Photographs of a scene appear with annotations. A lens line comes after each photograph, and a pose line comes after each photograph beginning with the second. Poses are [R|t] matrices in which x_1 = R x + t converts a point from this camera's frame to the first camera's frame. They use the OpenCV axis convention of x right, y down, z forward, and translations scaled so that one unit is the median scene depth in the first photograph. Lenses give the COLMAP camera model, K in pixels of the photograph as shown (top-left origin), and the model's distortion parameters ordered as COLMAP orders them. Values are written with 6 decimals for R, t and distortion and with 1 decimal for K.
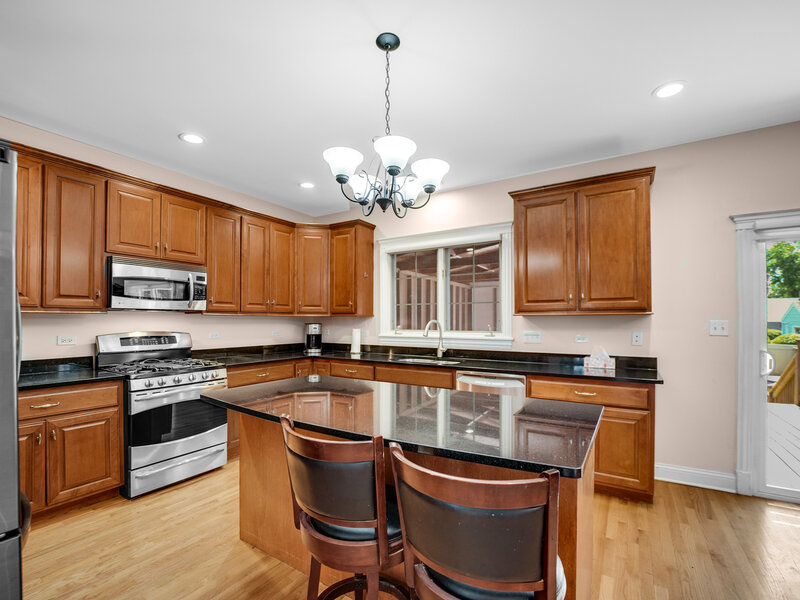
lens RADIAL K [[372.0, 0, 397.3], [0, 372.0, 318.4], [0, 0, 1]] dist [-0.030000, -0.000518]
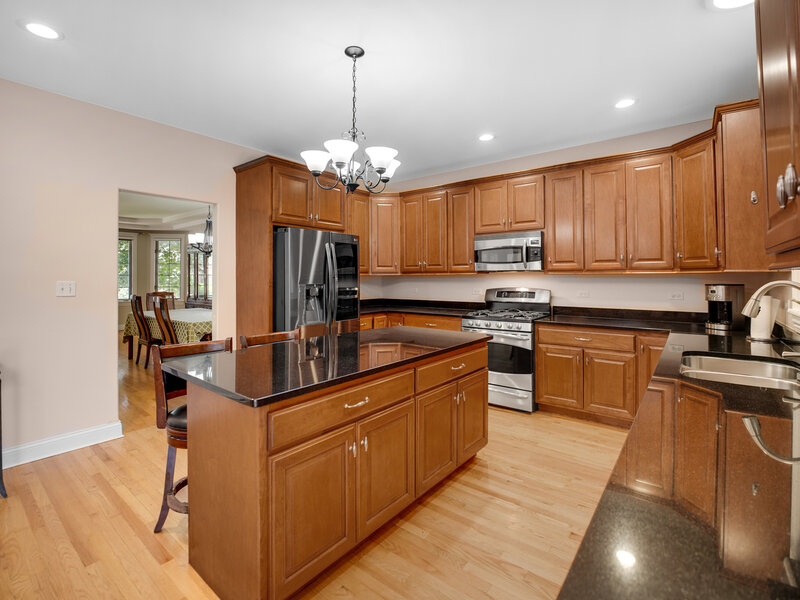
lens RADIAL K [[378.6, 0, 400.4], [0, 378.6, 273.5], [0, 0, 1]] dist [-0.002183, -0.000435]
pose [[-0.109820, -0.014806, -0.993841, 0.665474], [0.001908, 0.999884, -0.015107, 0.005227], [0.993950, -0.003556, -0.109779, 0.711931]]
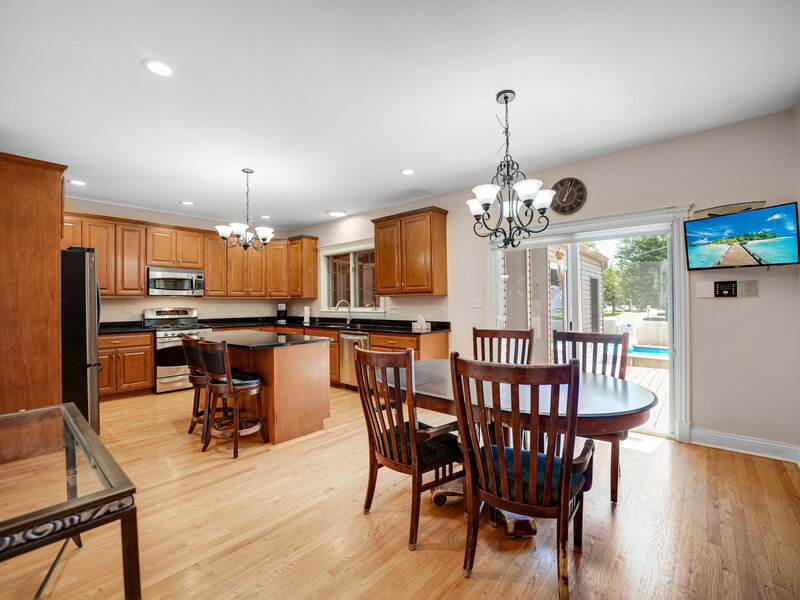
lens RADIAL K [[369.0, 0, 400.0], [0, 369.0, 300.0], [0, 0, 1]] dist [-0.027187, -0.000671]
pose [[0.987442, -0.008993, -0.157723, 0.663295], [0.008767, 0.999959, -0.002128, 0.011428], [0.157736, 0.000719, 0.987481, -0.550314]]
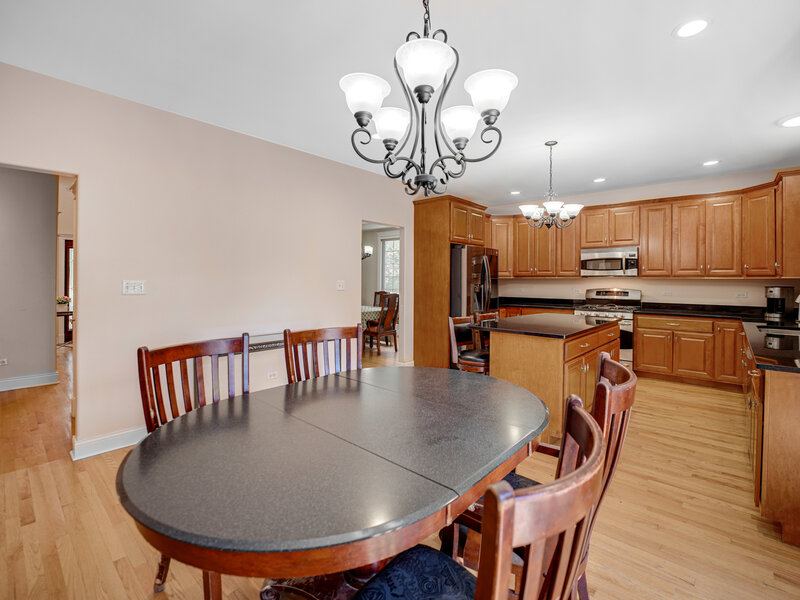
lens RADIAL K [[375.5, 0, 403.4], [0, 375.5, 281.5], [0, 0, 1]] dist [-0.000903, 0.000105]
pose [[-0.160493, -0.001843, -0.987035, 1.186024], [-0.007245, 0.999974, -0.000689, 0.011197], [0.987010, 0.007040, -0.160502, 0.297598]]
